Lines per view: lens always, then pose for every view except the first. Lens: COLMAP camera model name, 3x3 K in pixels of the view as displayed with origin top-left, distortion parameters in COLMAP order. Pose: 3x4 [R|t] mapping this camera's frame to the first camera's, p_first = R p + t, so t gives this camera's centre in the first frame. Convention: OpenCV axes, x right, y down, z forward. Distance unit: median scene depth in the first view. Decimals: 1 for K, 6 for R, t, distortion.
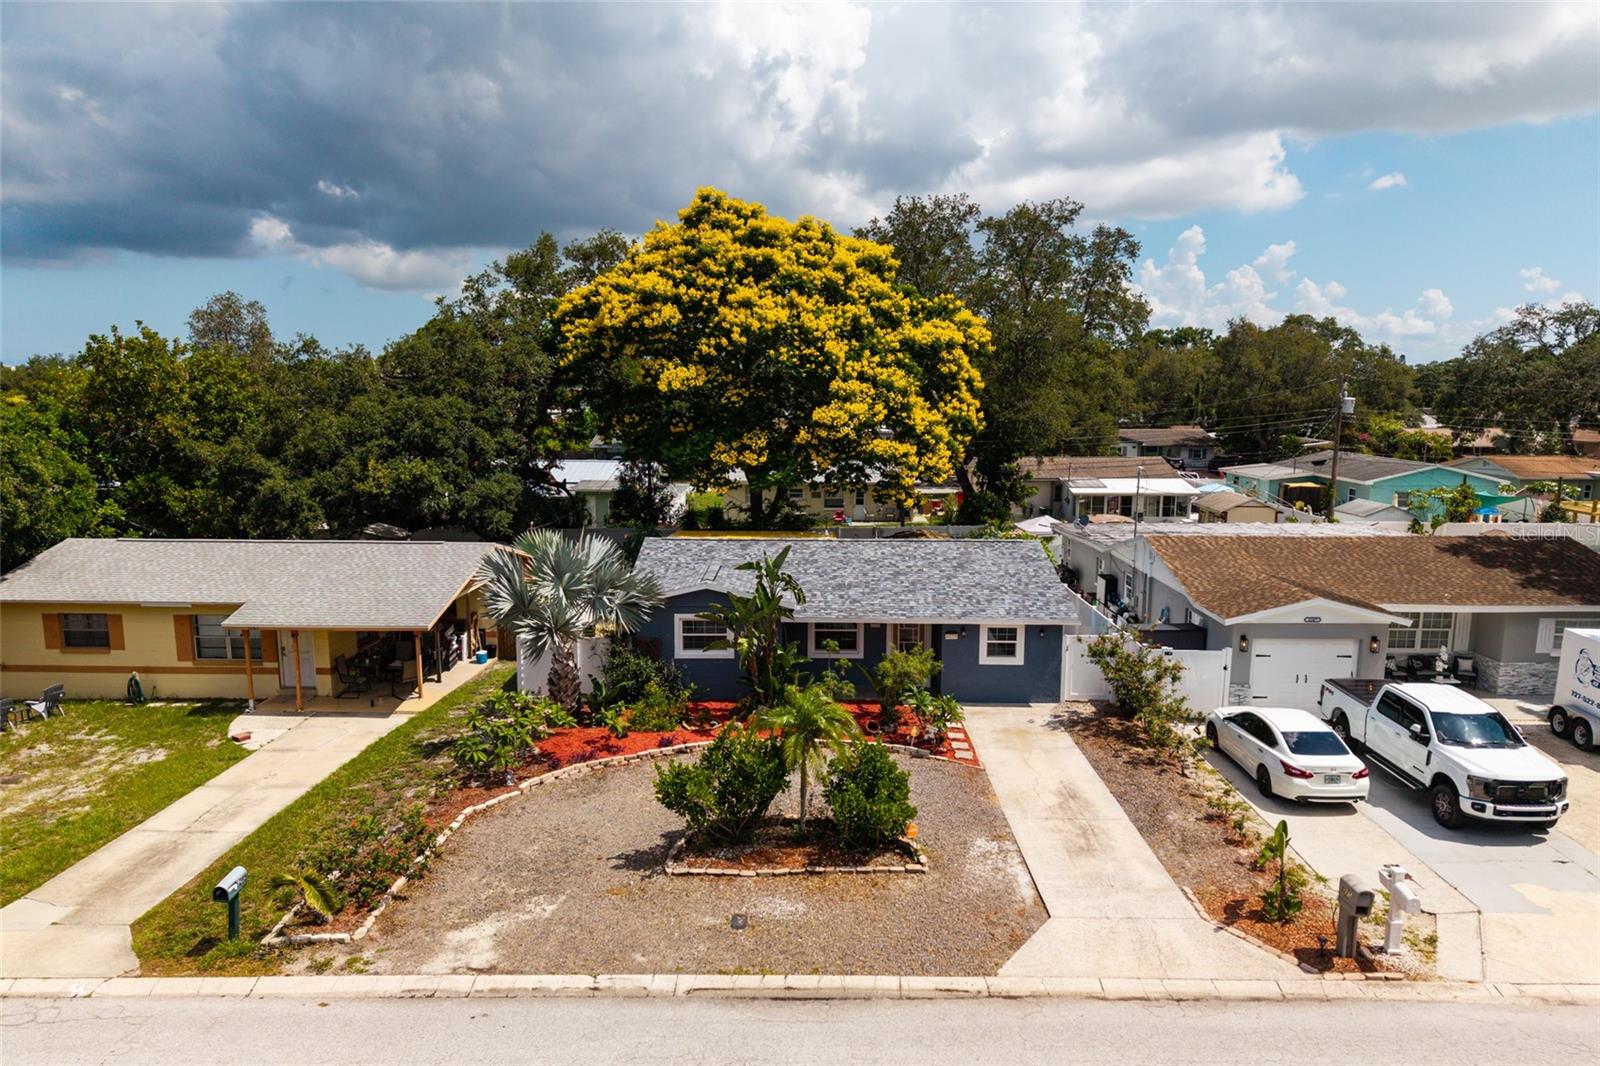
lens RADIAL K [[1059.3, 0, 801.6], [0, 1059.3, 593.5], [0, 0, 1]] dist [0.097493, -0.112583]
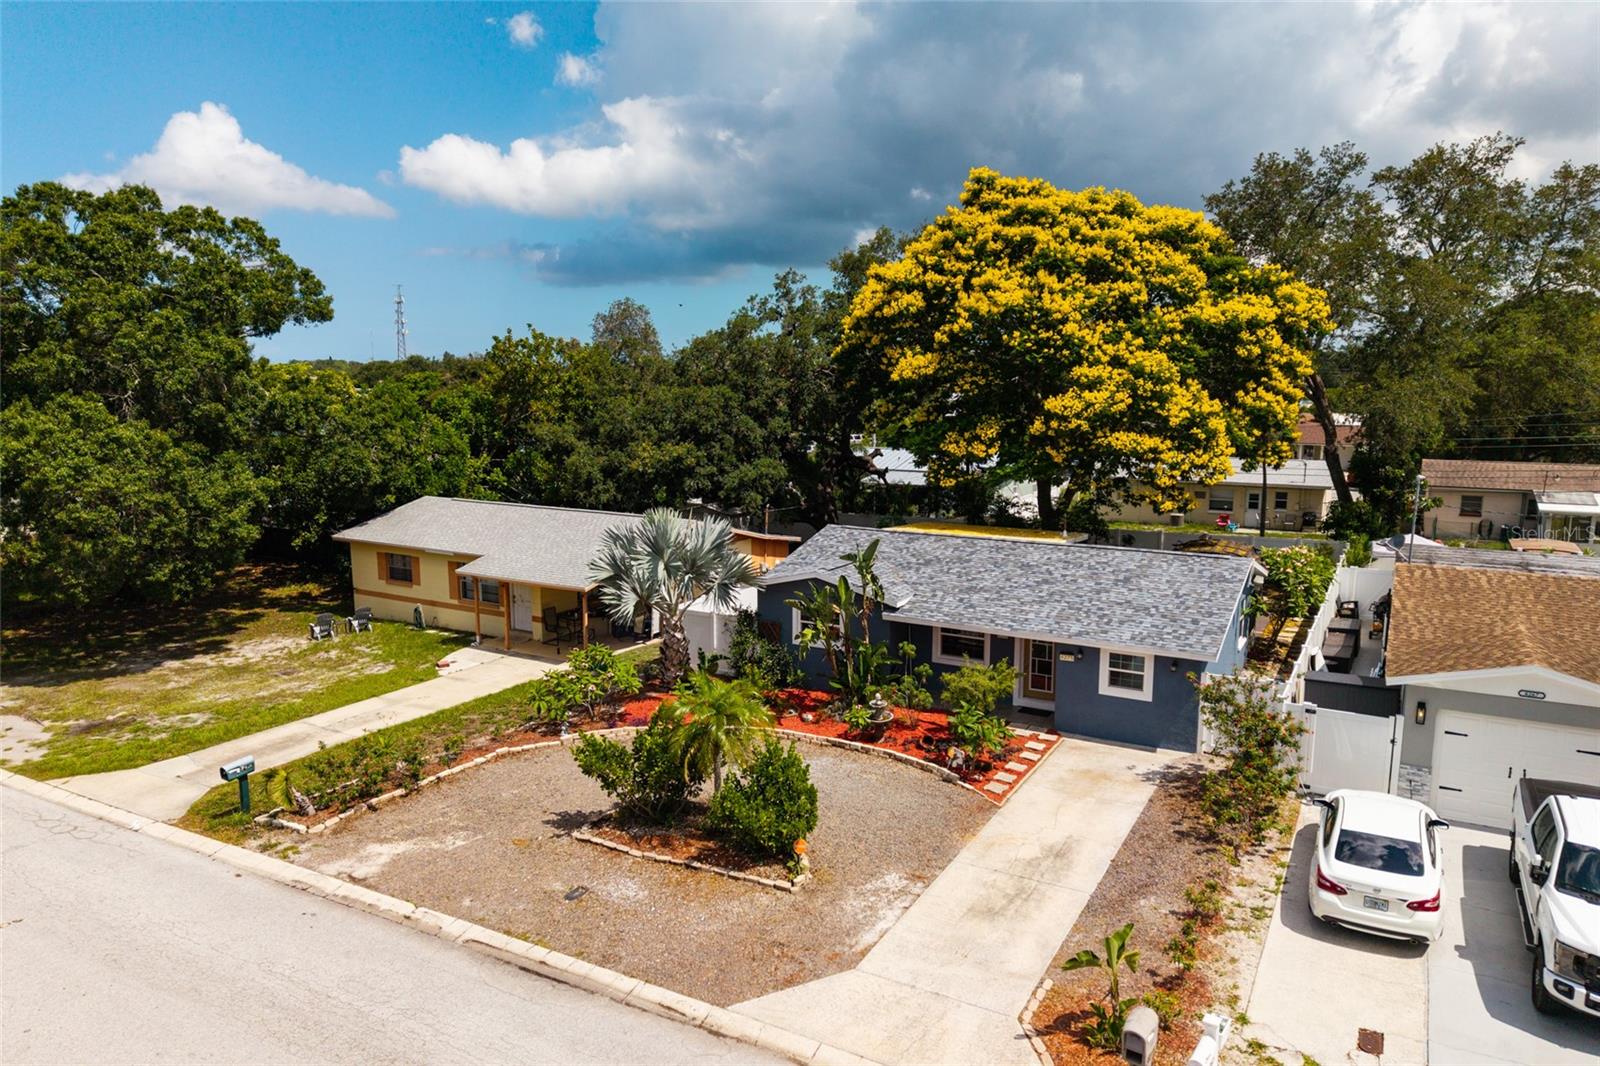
lens RADIAL K [[1065.1, 0, 801.2], [0, 1065.1, 578.6], [0, 0, 1]] dist [0.074241, -0.064762]
pose [[0.872995, 0.089339, -0.479477, 0.361561], [-0.093011, 0.995534, 0.016148, -0.017522], [0.478778, 0.030499, 0.877406, 0.117738]]
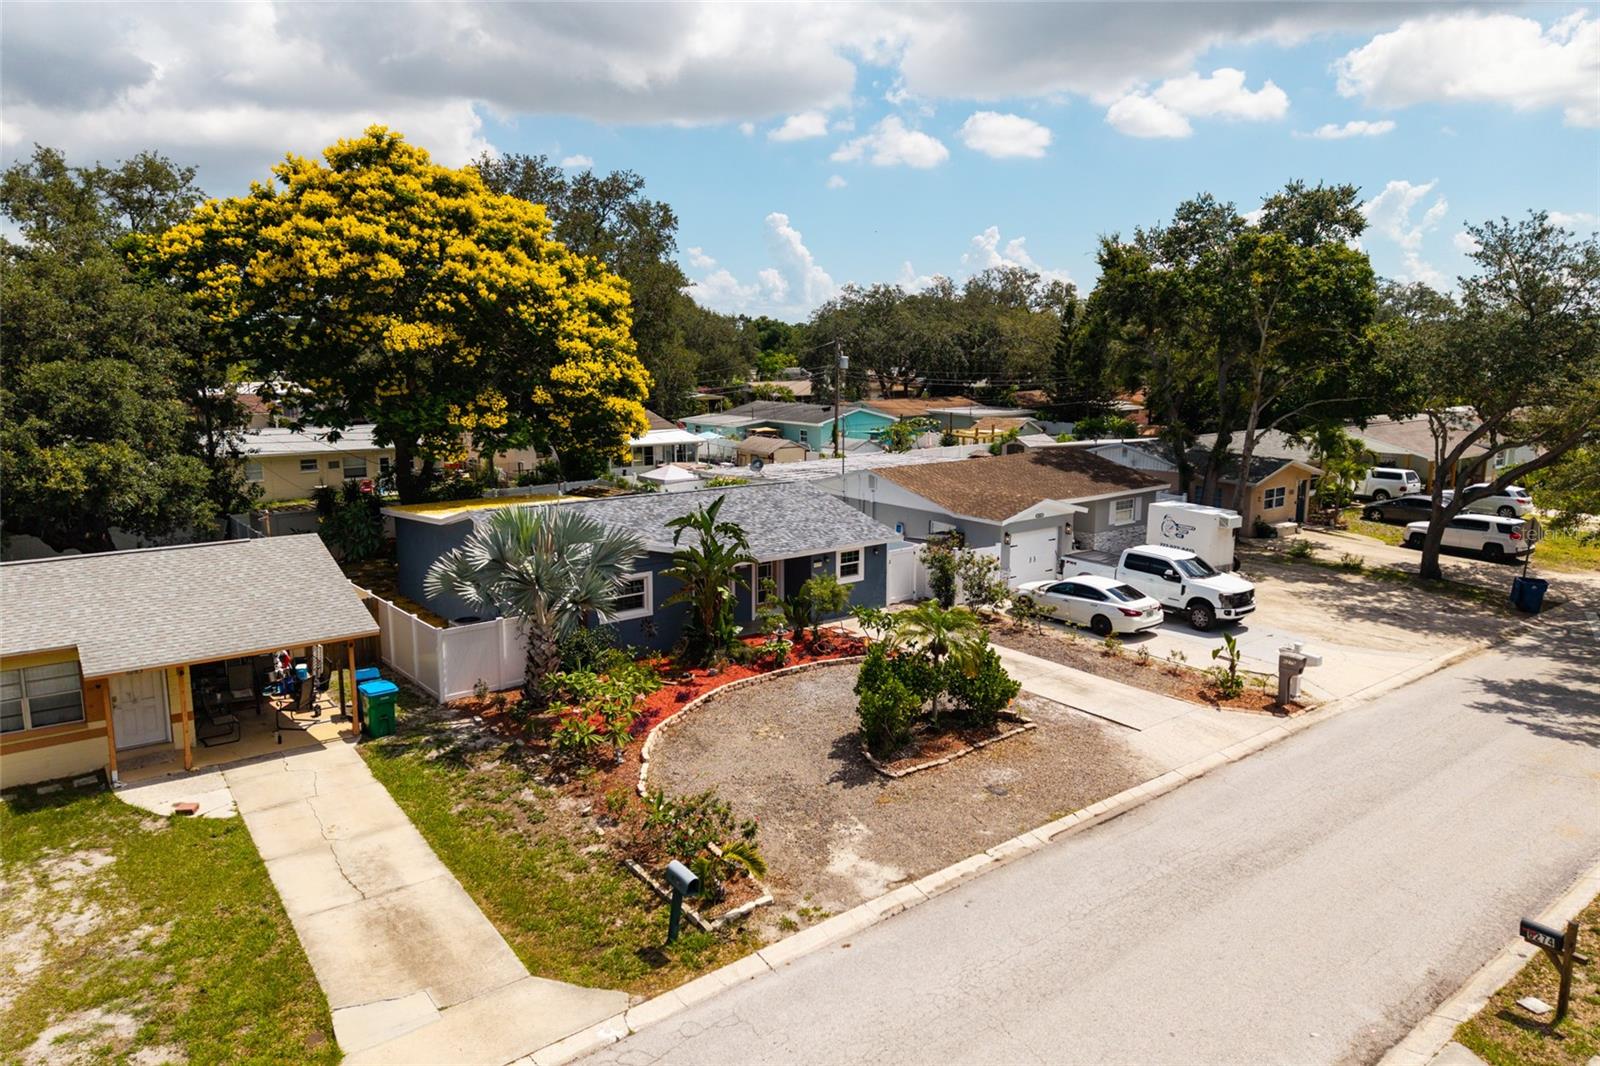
lens RADIAL K [[1080.8, 0, 800.0], [0, 1080.8, 533.0], [0, 0, 1]] dist [0.074576, -0.069640]
pose [[0.772235, -0.111572, 0.625464, -0.584336], [0.124180, 0.991978, 0.023633, -0.022223], [-0.623083, 0.059420, 0.779895, 0.102738]]
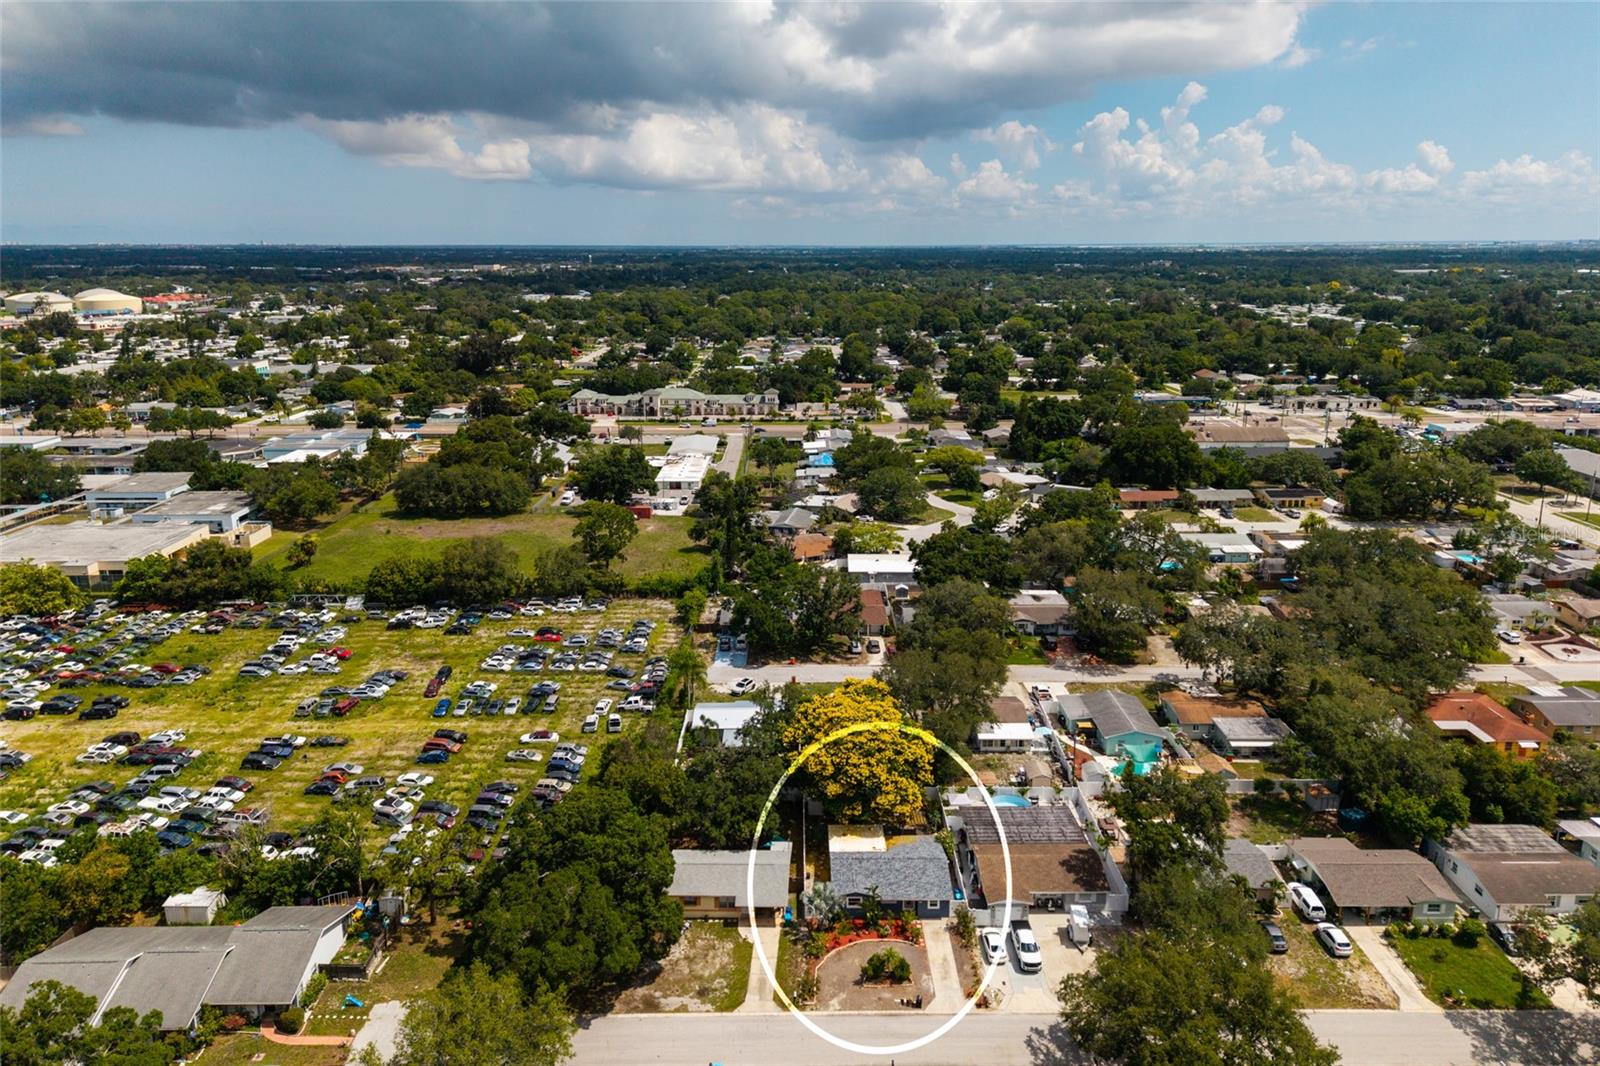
lens RADIAL K [[1080.8, 0, 800.0], [0, 1080.8, 533.0], [0, 0, 1]] dist [0.074576, -0.069640]
pose [[0.999893, -0.010544, 0.010138, -0.308780], [0.009682, 0.996613, 0.081663, -1.572024], [-0.010964, -0.081556, 0.996608, -2.725793]]
